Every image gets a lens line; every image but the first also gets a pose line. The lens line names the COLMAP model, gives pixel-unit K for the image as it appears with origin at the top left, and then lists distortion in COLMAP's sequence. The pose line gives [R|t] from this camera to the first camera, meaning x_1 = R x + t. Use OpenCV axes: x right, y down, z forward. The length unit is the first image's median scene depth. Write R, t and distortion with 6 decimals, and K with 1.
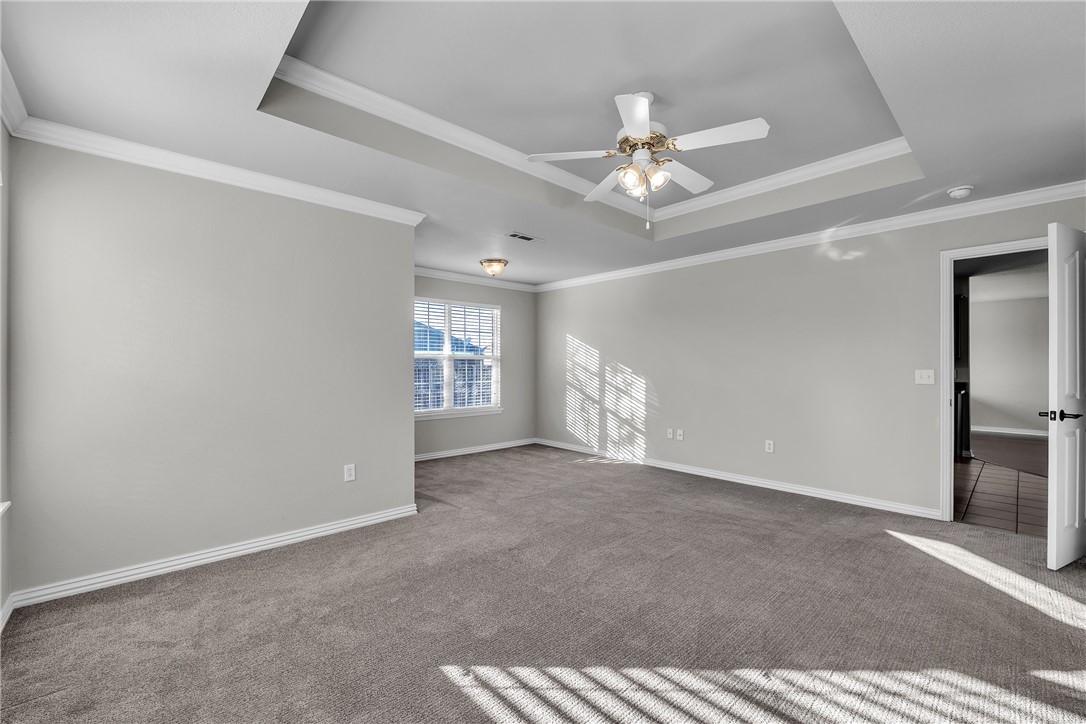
lens RADIAL K [[451.4, 0, 536.4], [0, 451.4, 359.7], [0, 0, 1]] dist [-0.013115, -0.000062]
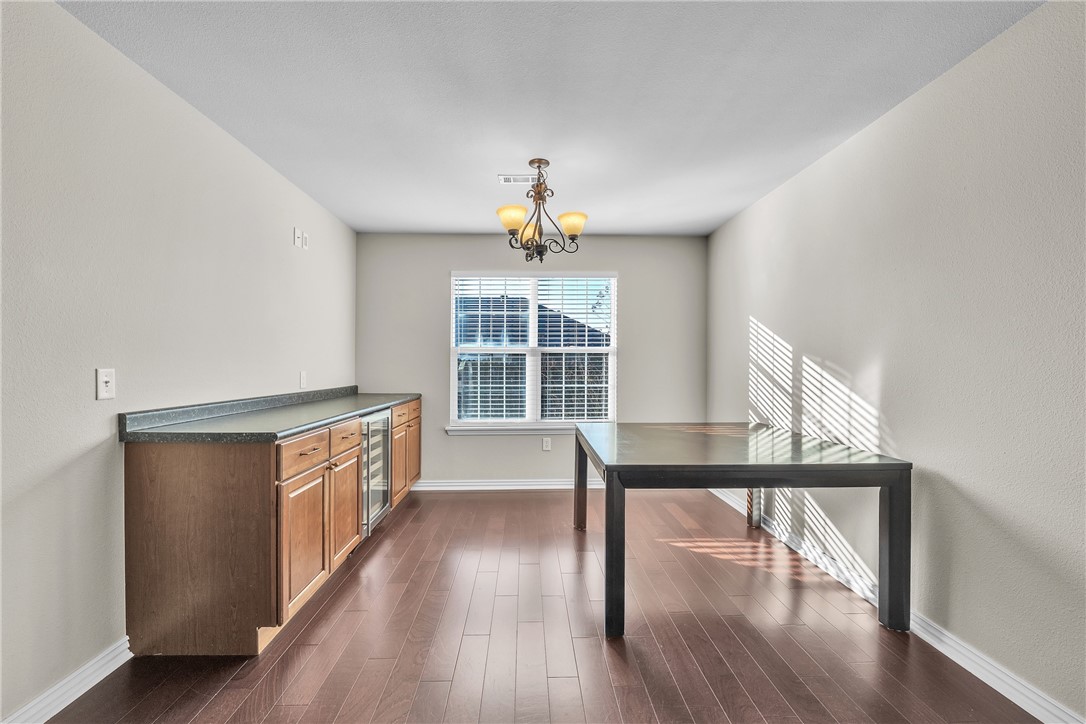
lens RADIAL K [[451.4, 0, 543.8], [0, 451.4, 364.9], [0, 0, 1]] dist [-0.013115, -0.000062]
pose [[0.759744, -0.000382, -0.650222, 0.327357], [0.010400, 0.999879, 0.011564, 0.010002], [0.650139, -0.015548, 0.759657, 0.520976]]
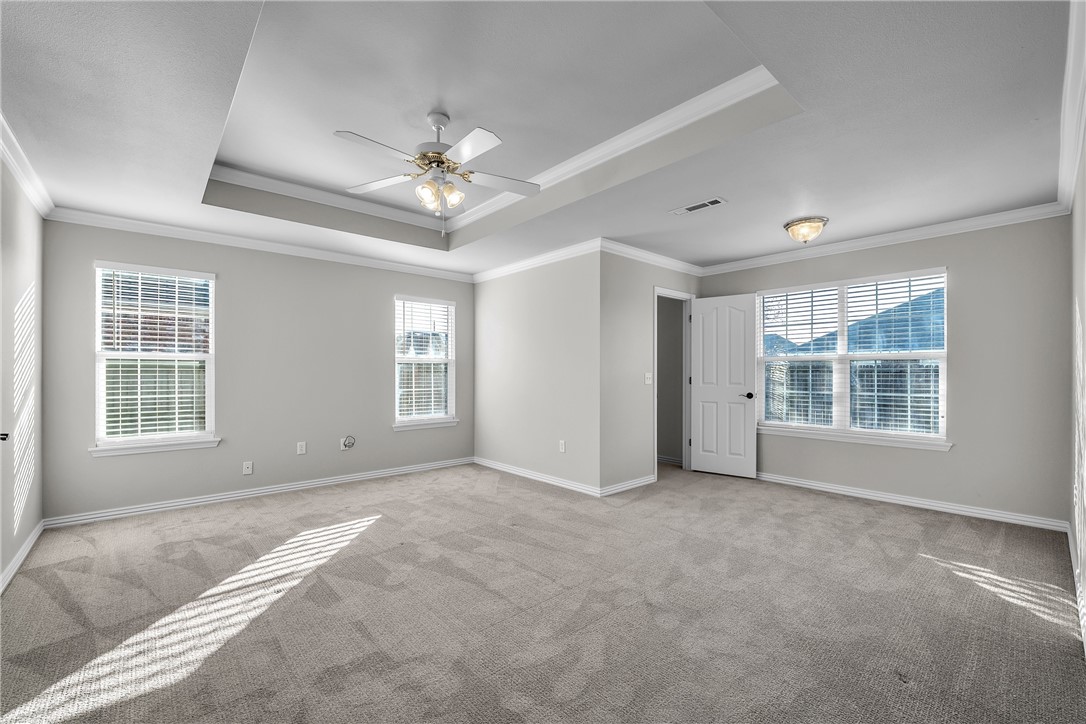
lens RADIAL K [[451.4, 0, 539.5], [0, 451.4, 369.3], [0, 0, 1]] dist [-0.013115, -0.000062]
pose [[-0.030146, -0.008186, -0.999512, 0.619301], [0.016580, 0.999825, -0.008689, 0.011370], [0.999408, -0.016834, -0.030005, 0.600097]]
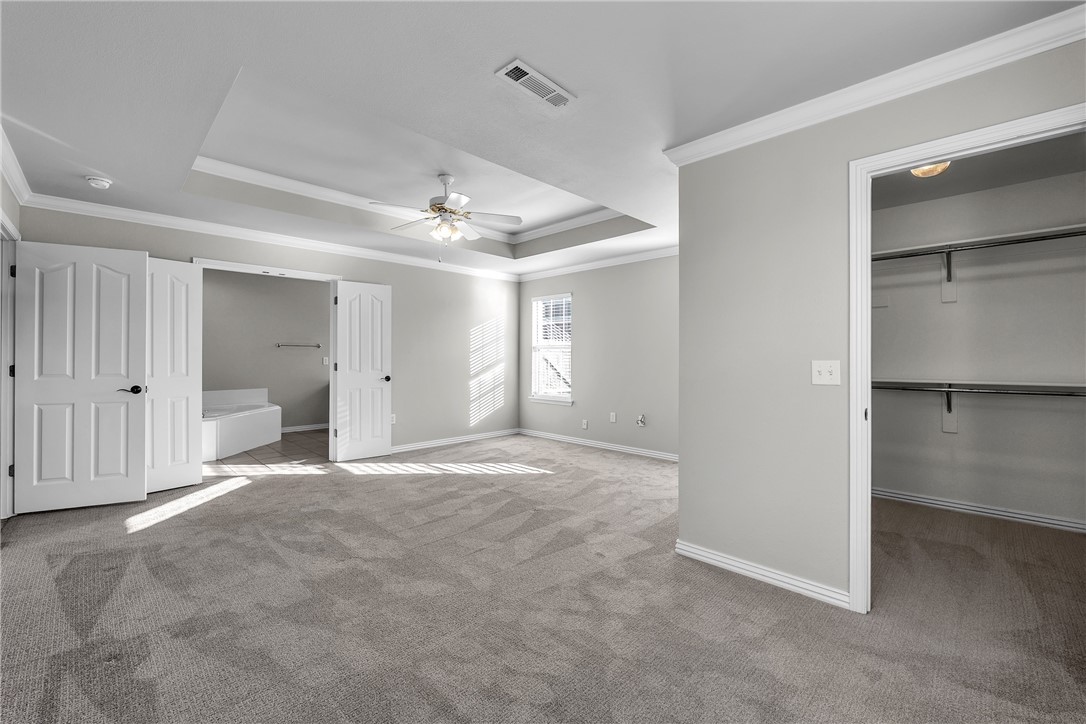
lens RADIAL K [[451.4, 0, 549.6], [0, 451.4, 358.4], [0, 0, 1]] dist [-0.013115, -0.000062]
pose [[-0.999300, -0.003271, -0.037257, -0.022622], [-0.002795, 0.999914, -0.012826, 0.018254], [0.037295, -0.012713, -0.999223, 1.194126]]
